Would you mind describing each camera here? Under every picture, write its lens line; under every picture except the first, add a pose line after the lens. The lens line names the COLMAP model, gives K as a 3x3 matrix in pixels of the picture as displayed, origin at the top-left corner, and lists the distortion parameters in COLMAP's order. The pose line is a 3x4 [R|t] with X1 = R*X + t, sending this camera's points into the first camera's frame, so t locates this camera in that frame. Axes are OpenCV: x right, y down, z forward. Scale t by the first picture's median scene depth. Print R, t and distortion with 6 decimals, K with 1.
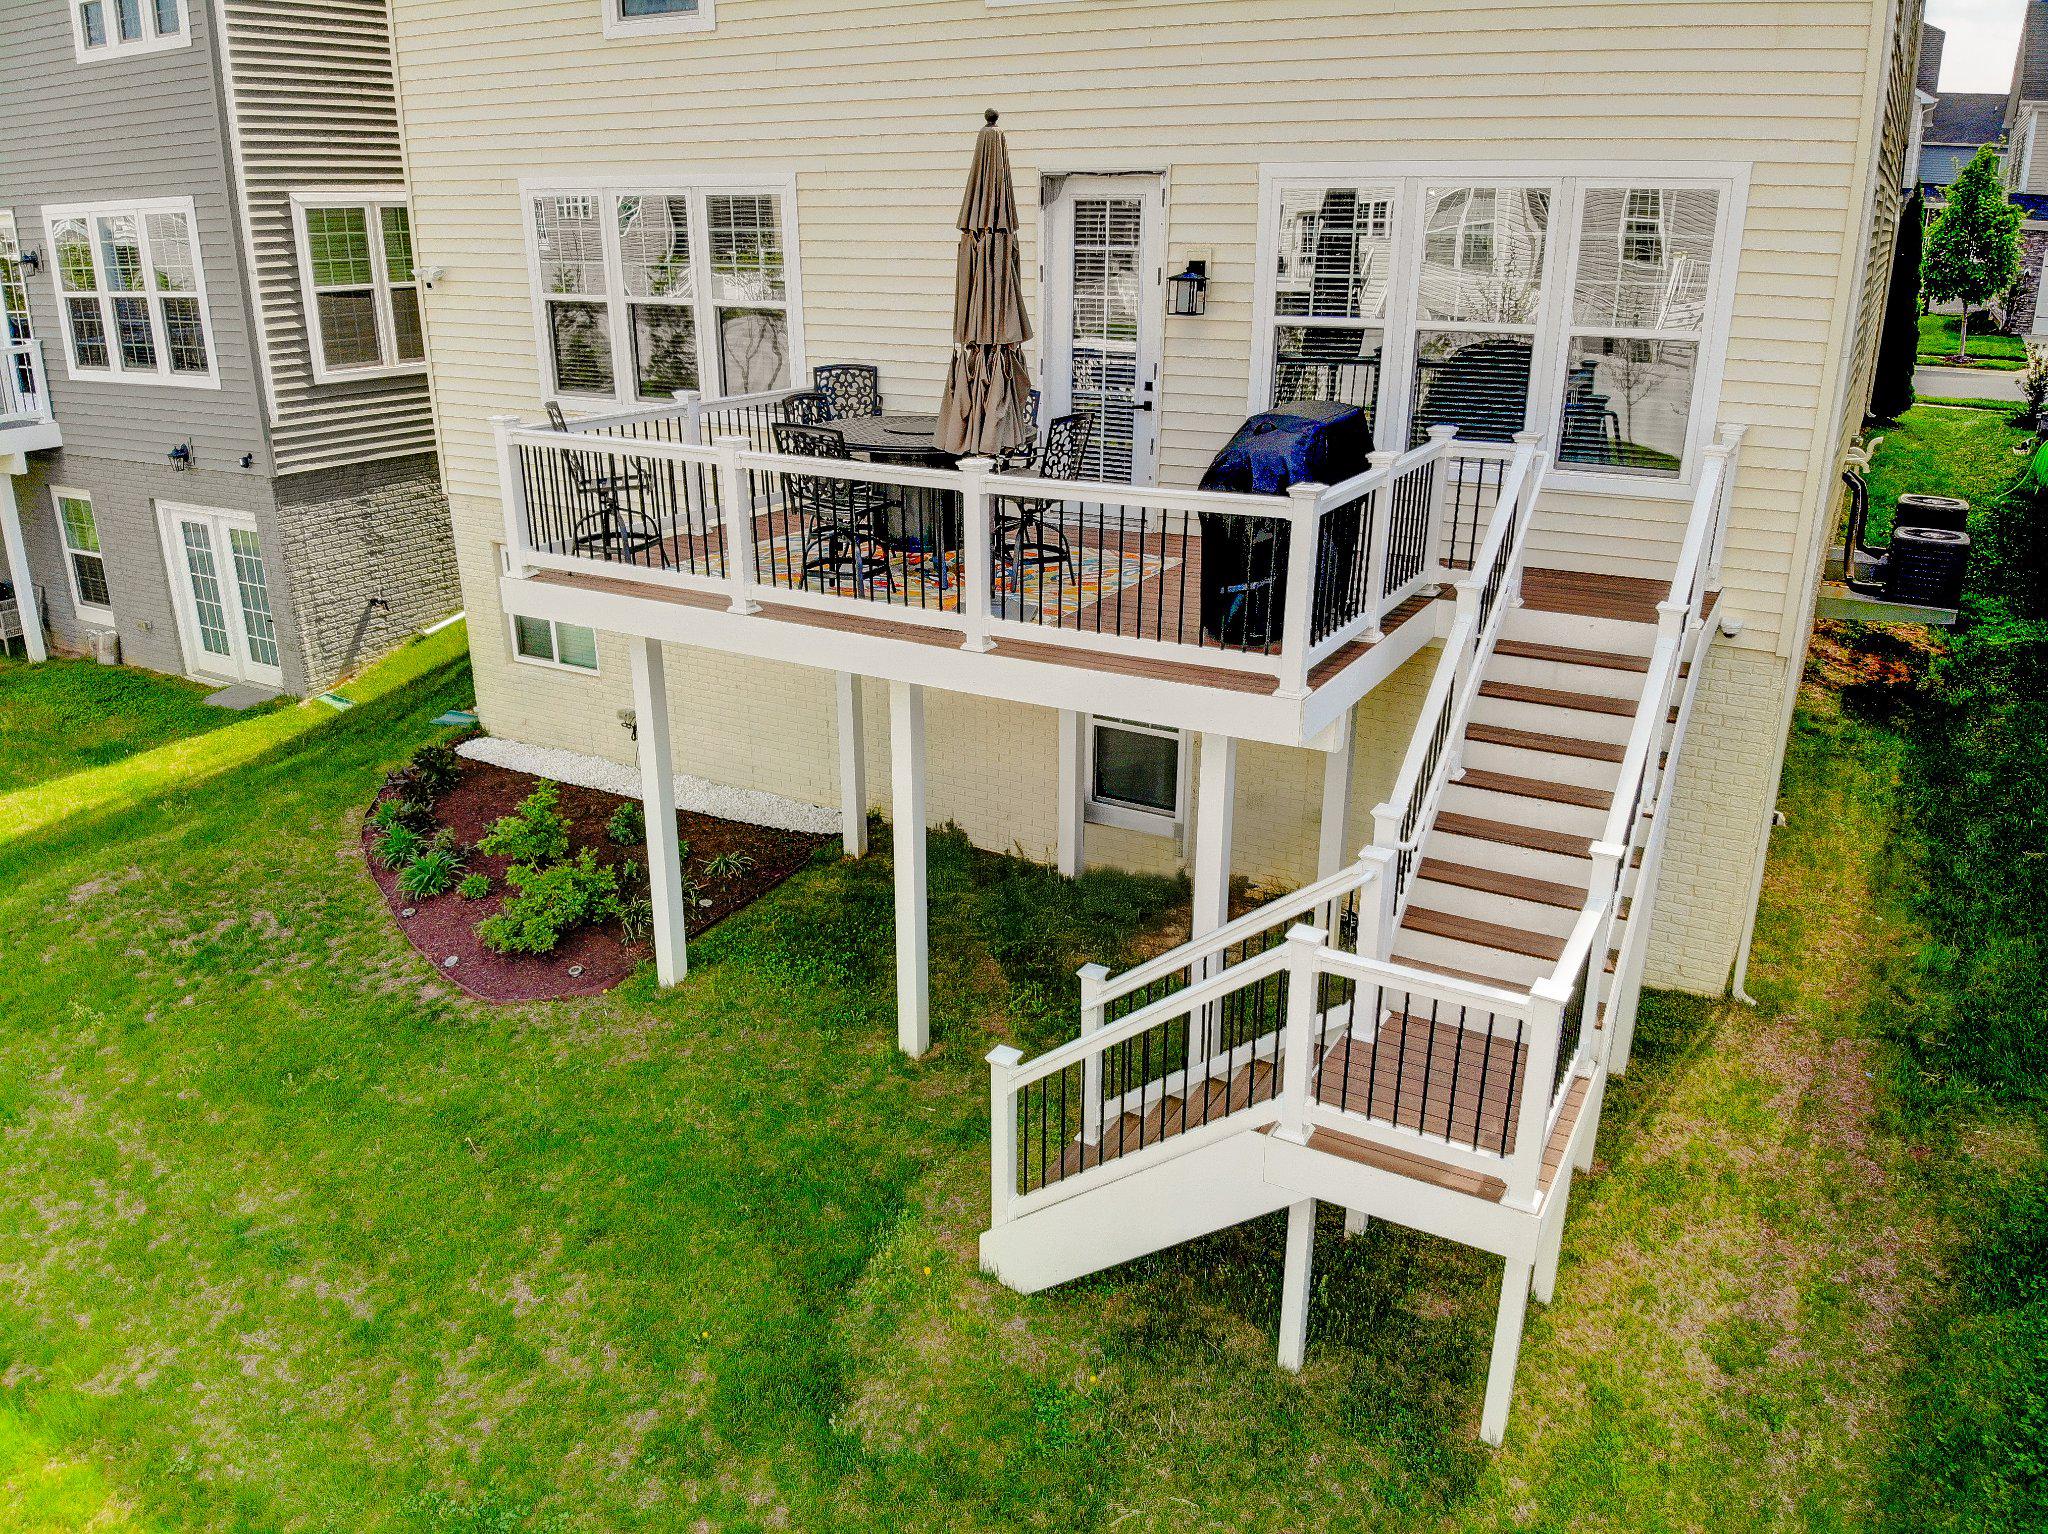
lens RADIAL K [[1510.4, 0, 1019.6], [0, 1510.4, 785.9], [0, 0, 1]] dist [0.046658, -0.156227]
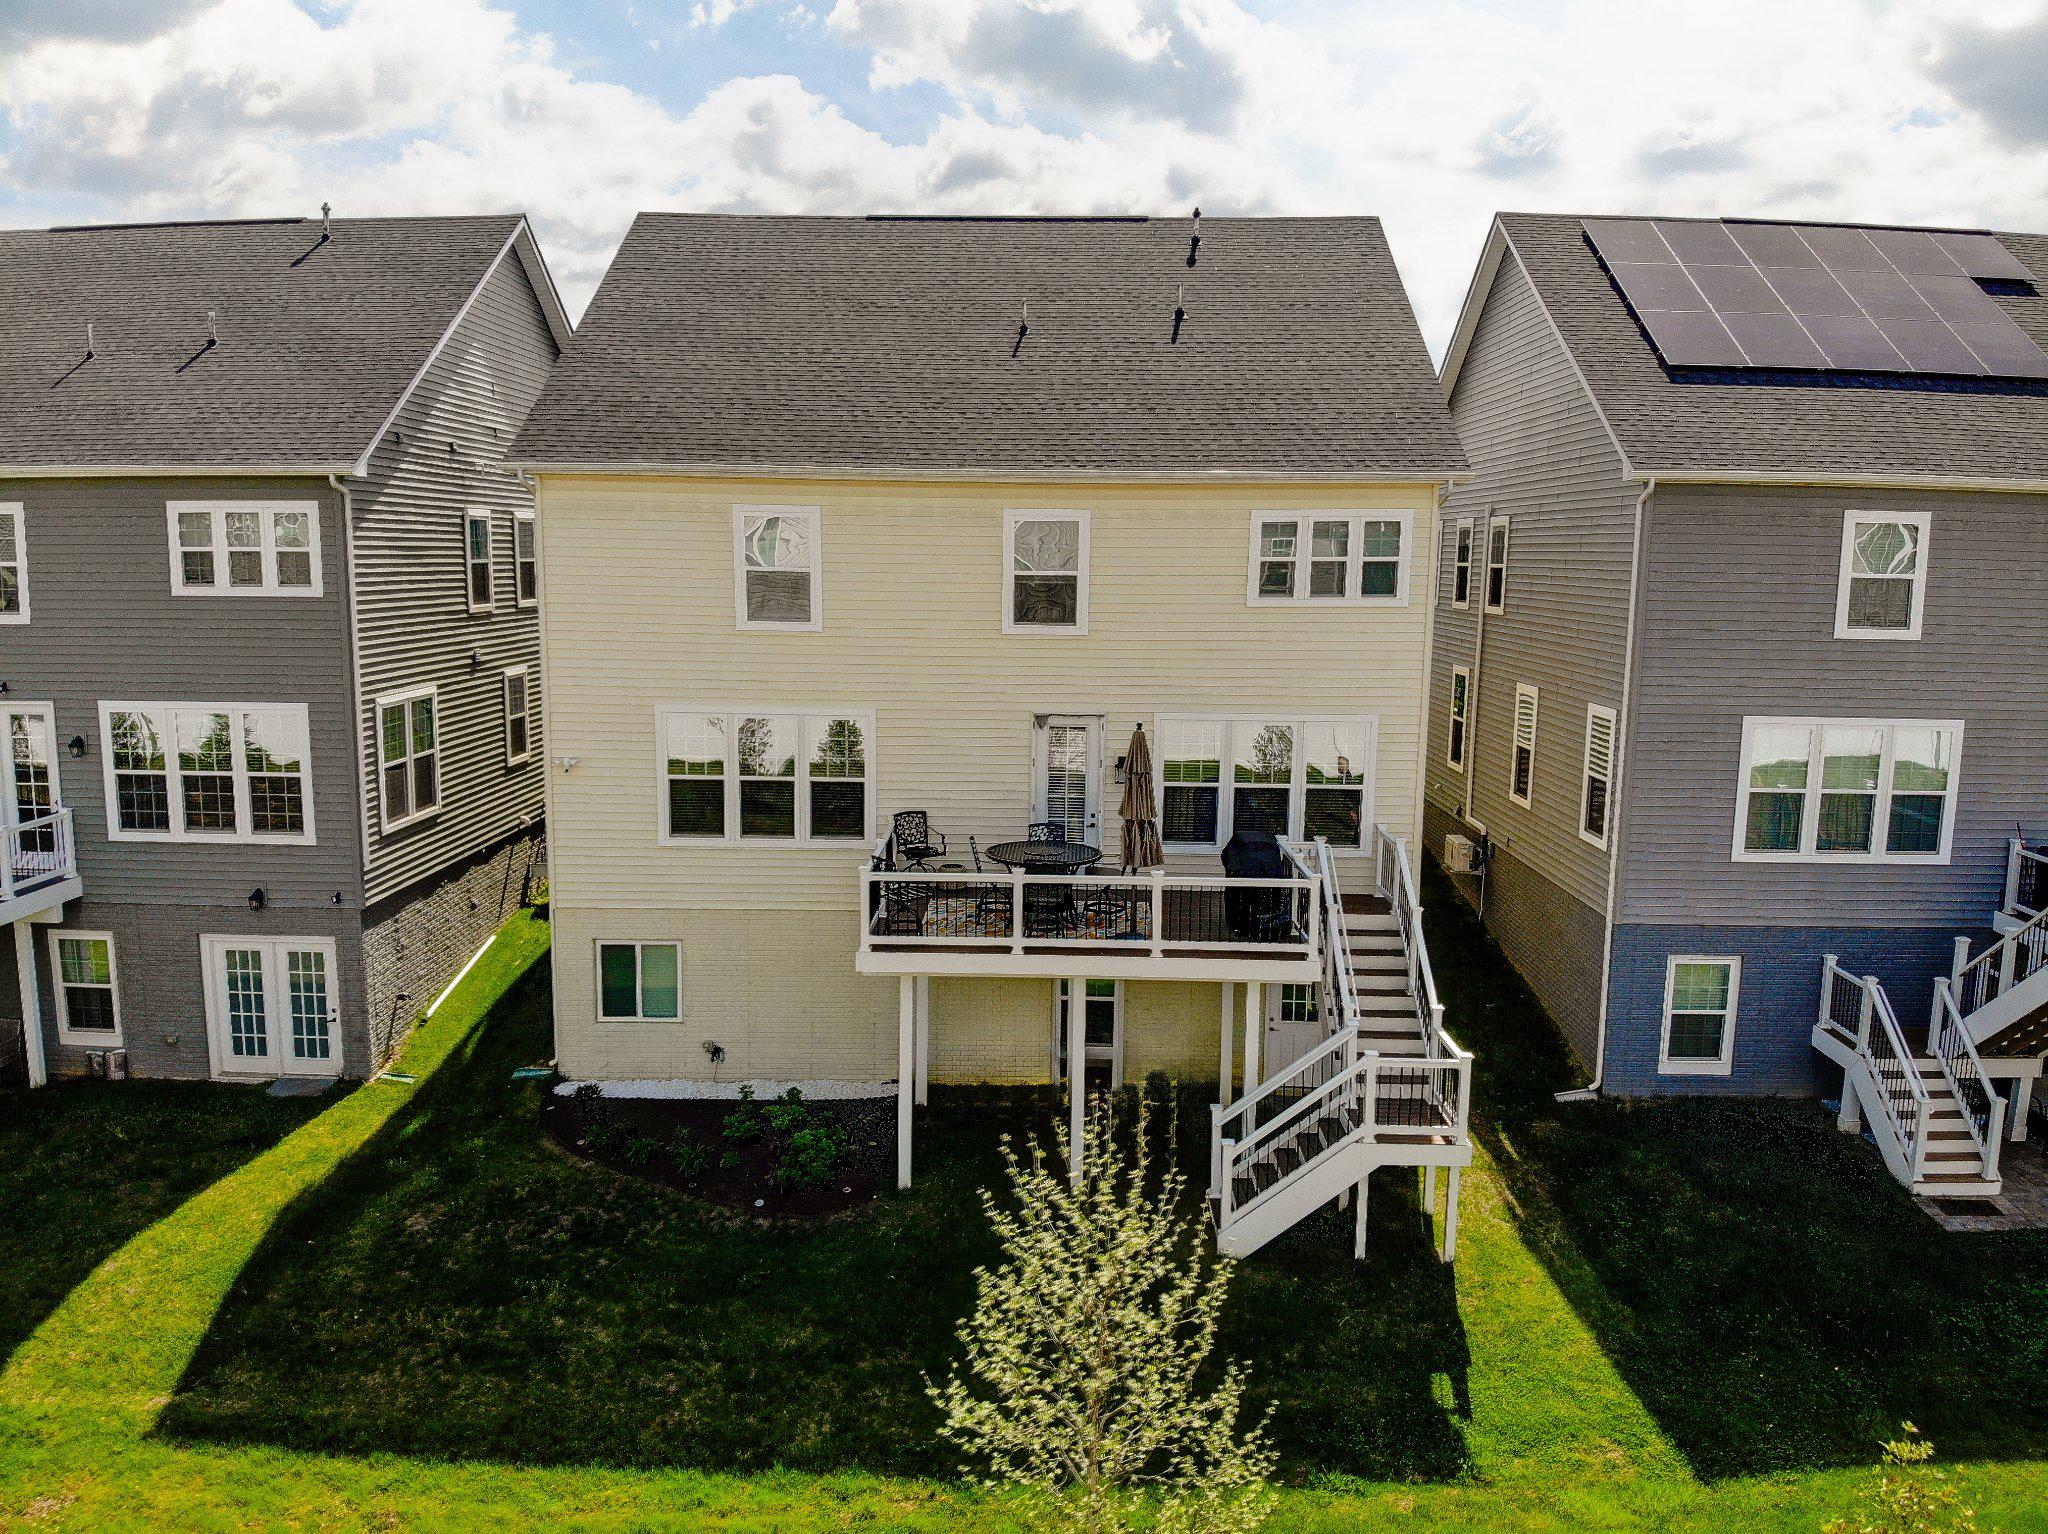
lens RADIAL K [[1510.4, 0, 1019.6], [0, 1510.4, 785.9], [0, 0, 1]] dist [0.046658, -0.156227]
pose [[0.881830, -0.061675, 0.467518, -0.616619], [0.153814, 0.974808, -0.161528, -0.008669], [-0.445778, 0.214351, 0.869101, -0.428069]]
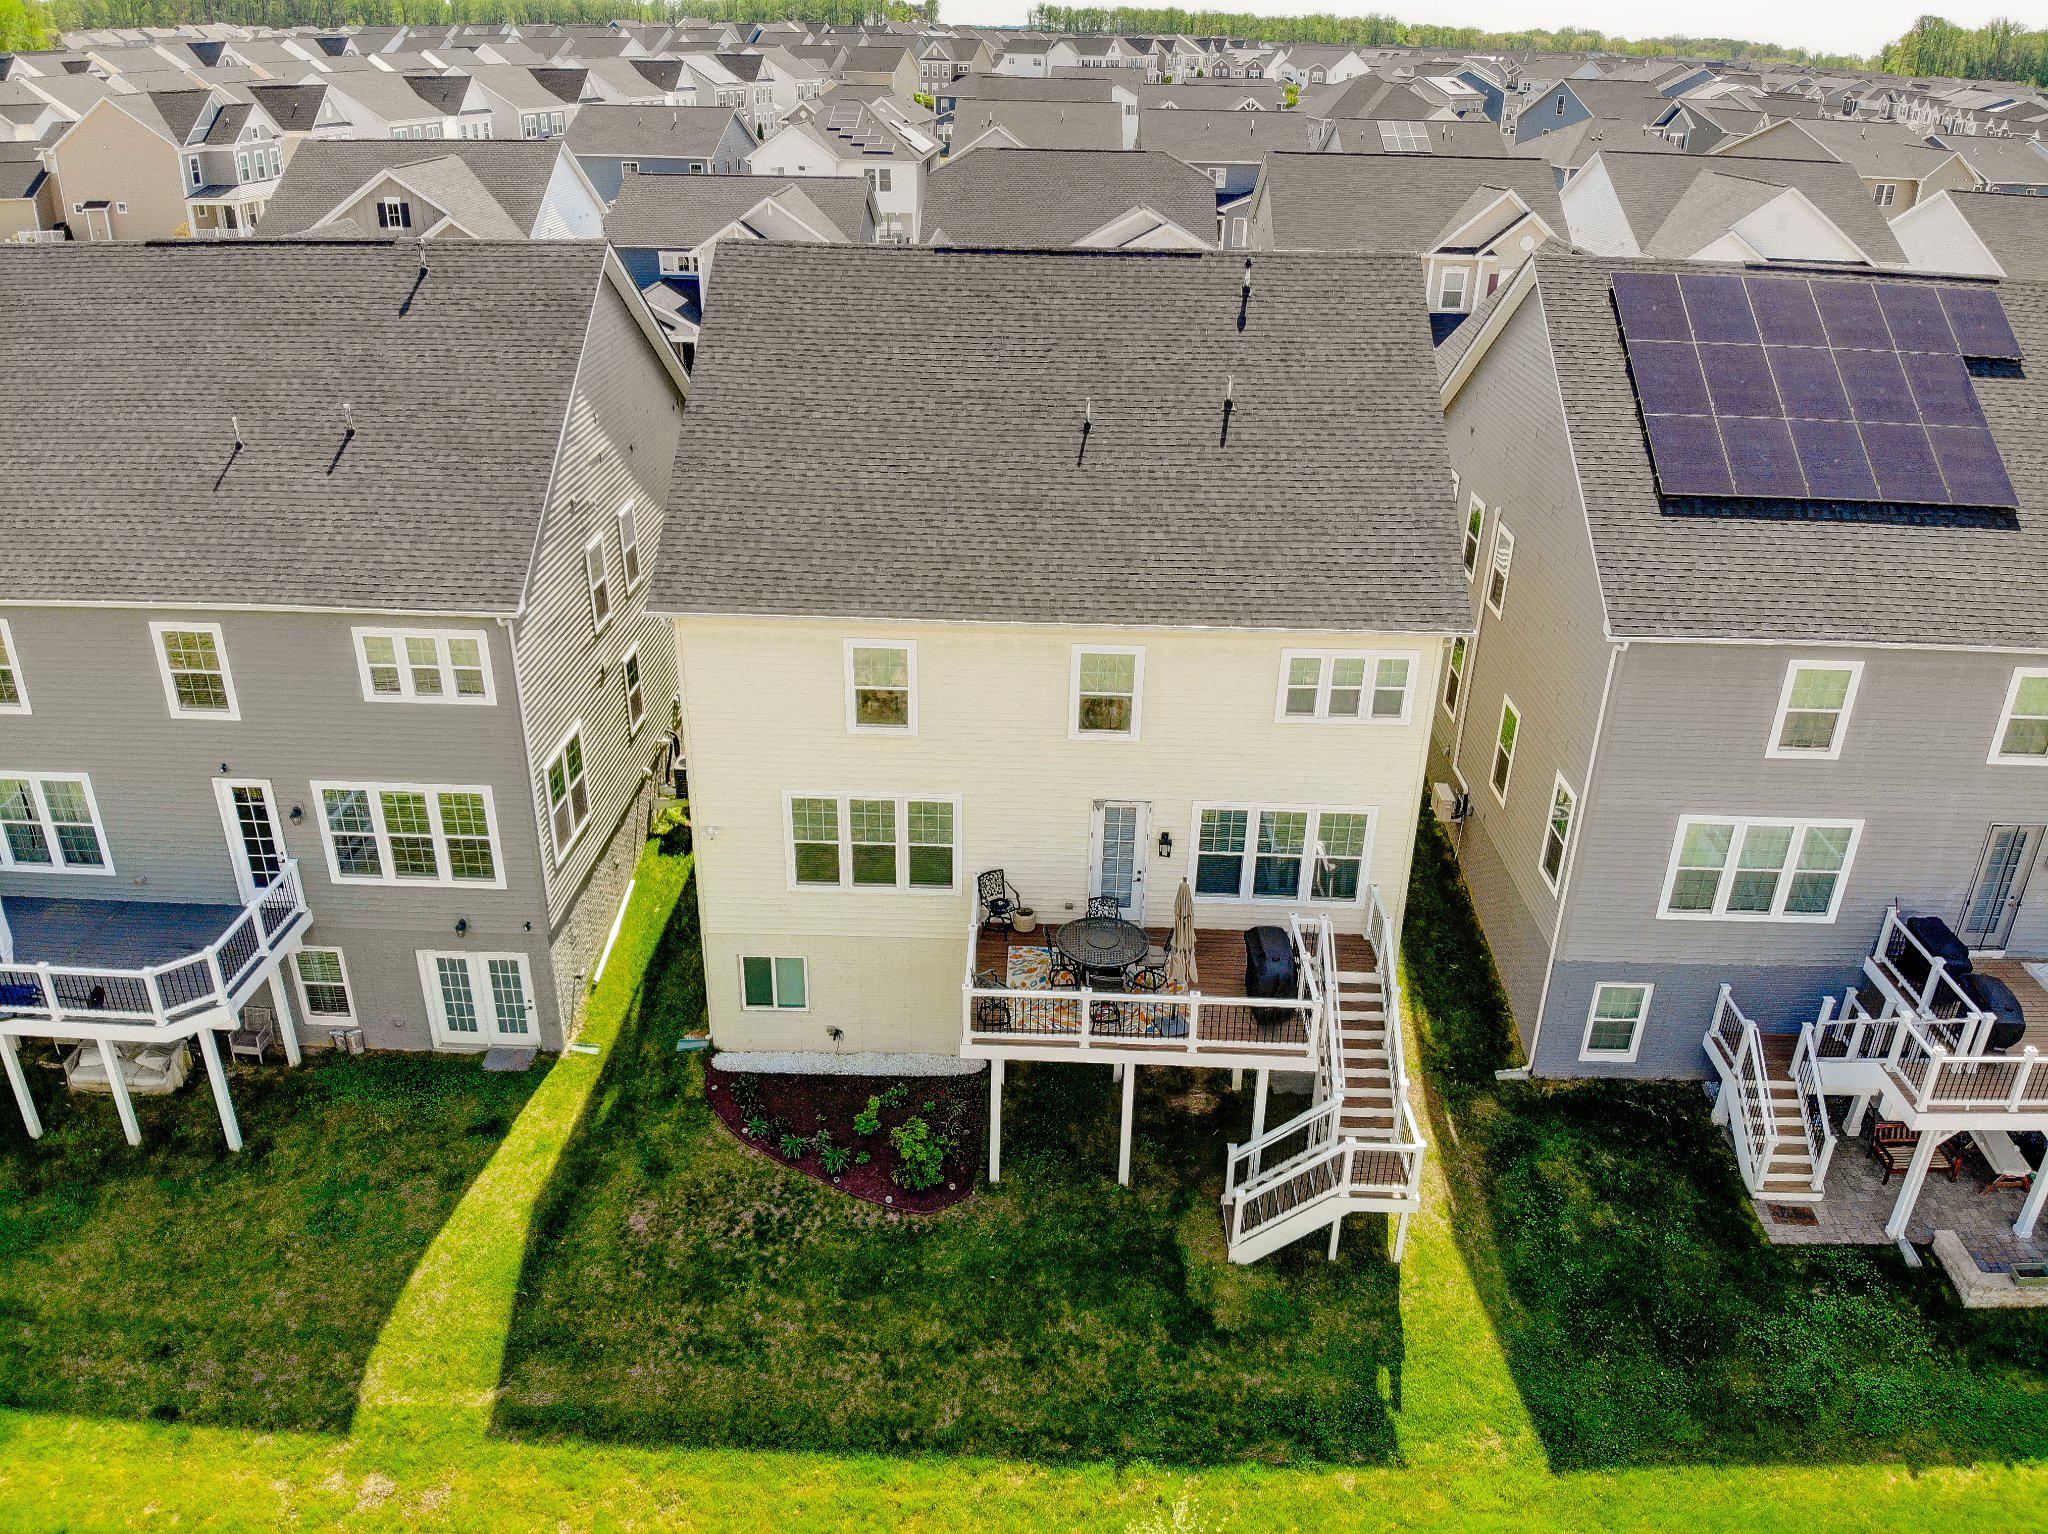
lens RADIAL K [[1503.8, 0, 1016.8], [0, 1503.8, 786.2], [0, 0, 1]] dist [0.094410, -0.259961]
pose [[0.883053, -0.196832, 0.425998, -0.732316], [0.149401, 0.978468, 0.142406, -0.529866], [-0.444856, -0.062107, 0.893446, -0.685618]]
